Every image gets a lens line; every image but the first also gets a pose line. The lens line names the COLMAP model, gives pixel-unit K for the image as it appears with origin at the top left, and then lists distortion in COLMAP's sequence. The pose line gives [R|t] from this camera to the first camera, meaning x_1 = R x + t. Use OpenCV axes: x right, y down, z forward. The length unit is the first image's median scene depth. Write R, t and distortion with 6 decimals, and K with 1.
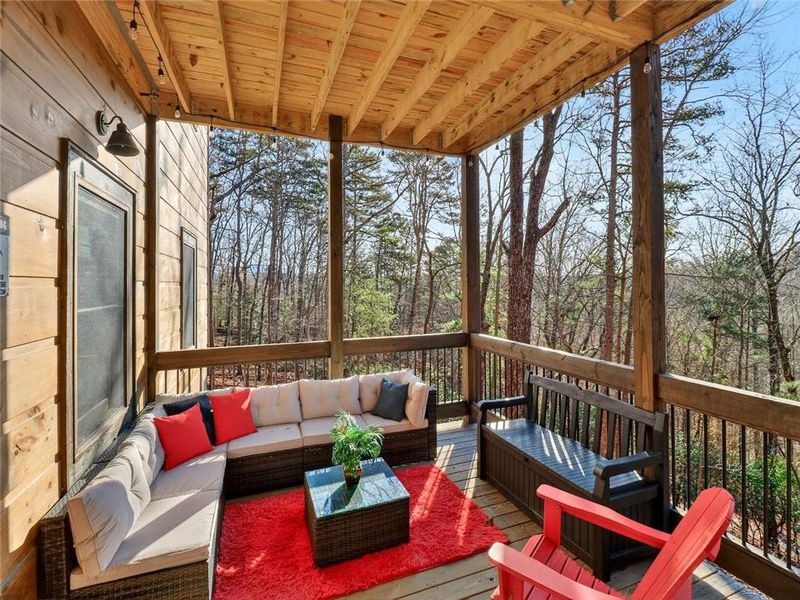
lens RADIAL K [[378.8, 0, 400.1], [0, 378.8, 283.4], [0, 0, 1]] dist [0.001715, 0.000266]
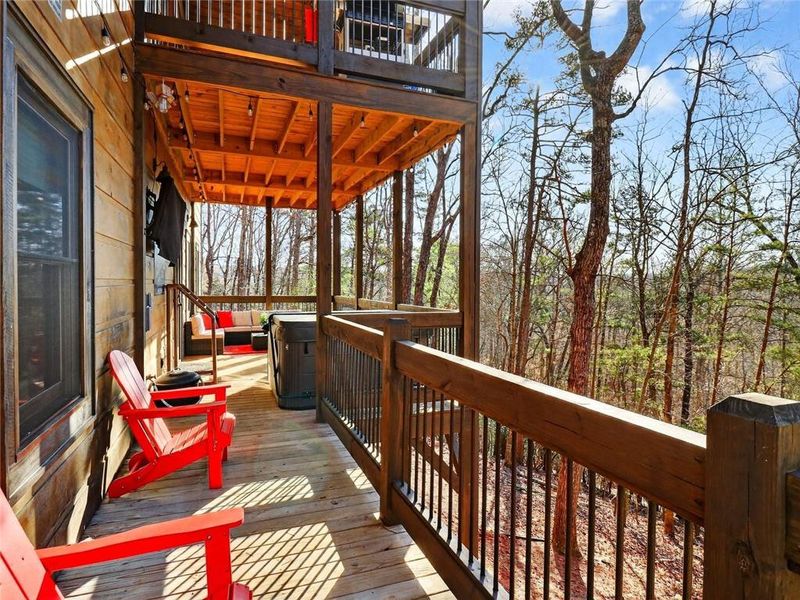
lens RADIAL K [[446.1, 0, 400.0], [0, 446.1, 300.0], [0, 0, 1]] dist [-0.001135, -0.000954]
pose [[0.999735, 0.016757, 0.015786, 0.226520], [-0.017383, 0.999034, 0.040350, 0.022875], [-0.015095, -0.040613, 0.999061, -0.662947]]
